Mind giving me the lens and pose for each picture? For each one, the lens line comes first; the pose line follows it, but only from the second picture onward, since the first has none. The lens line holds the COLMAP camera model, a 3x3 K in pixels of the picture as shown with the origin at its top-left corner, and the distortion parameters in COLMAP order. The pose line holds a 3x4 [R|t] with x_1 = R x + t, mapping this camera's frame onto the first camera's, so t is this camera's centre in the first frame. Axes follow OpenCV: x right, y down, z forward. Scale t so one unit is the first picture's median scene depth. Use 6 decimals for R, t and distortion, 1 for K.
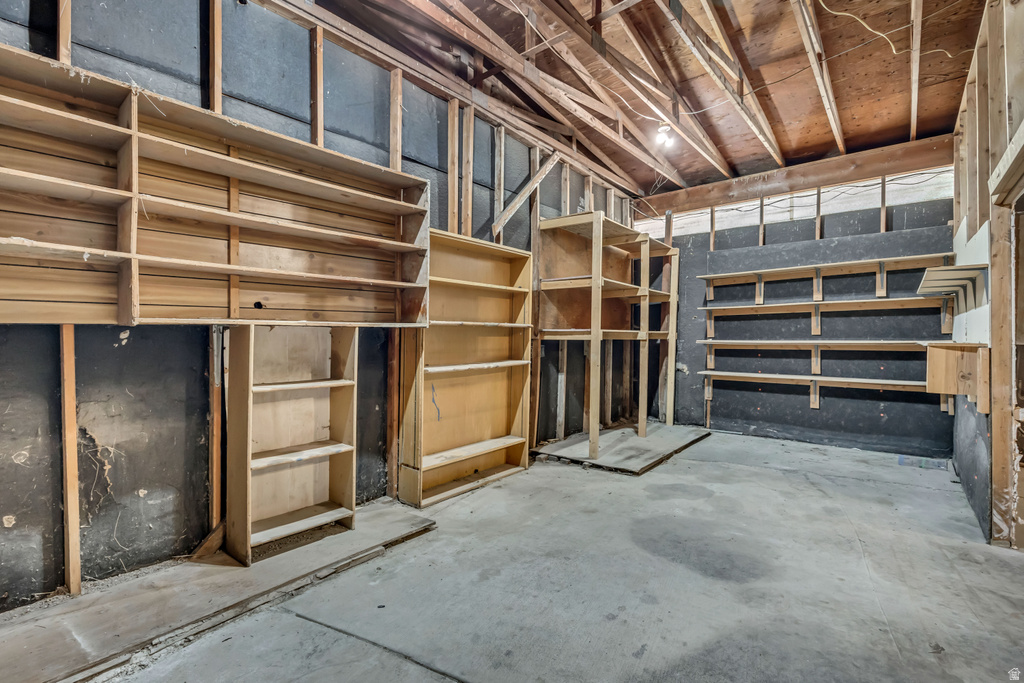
lens RADIAL K [[459.8, 0, 509.3], [0, 459.8, 336.6], [0, 0, 1]] dist [-0.012665, 0.000398]
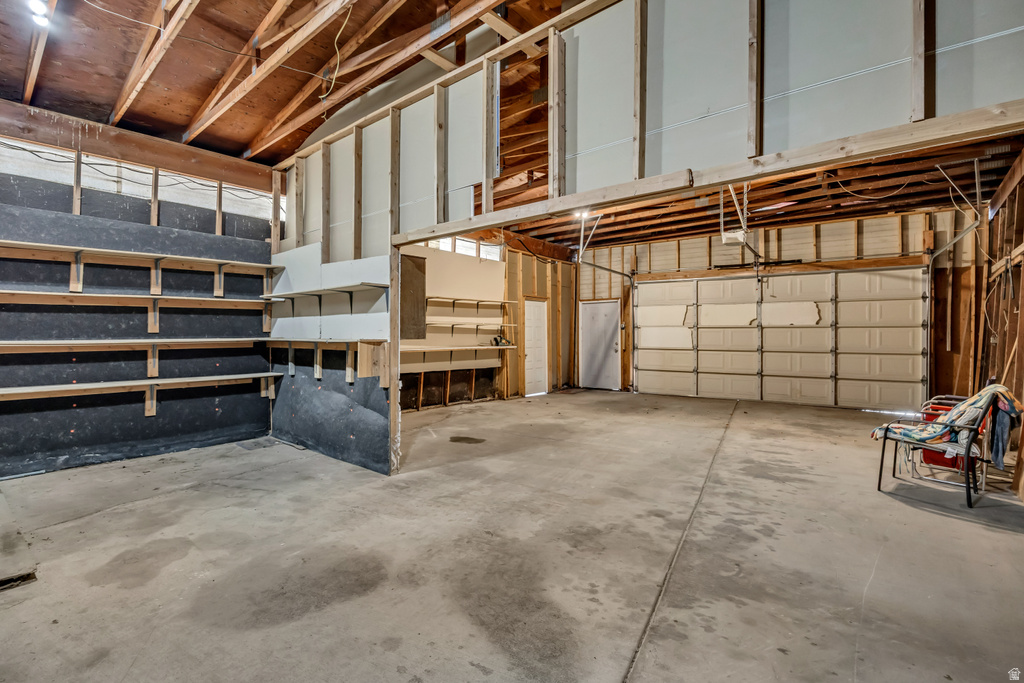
lens RADIAL K [[459.8, 0, 509.3], [0, 459.8, 338.1], [0, 0, 1]] dist [-0.012665, 0.000398]
pose [[0.000359, -0.010356, 0.999946, -0.231762], [0.001357, 0.999945, 0.010355, -0.002233], [-0.999999, 0.001353, 0.000373, 0.332654]]
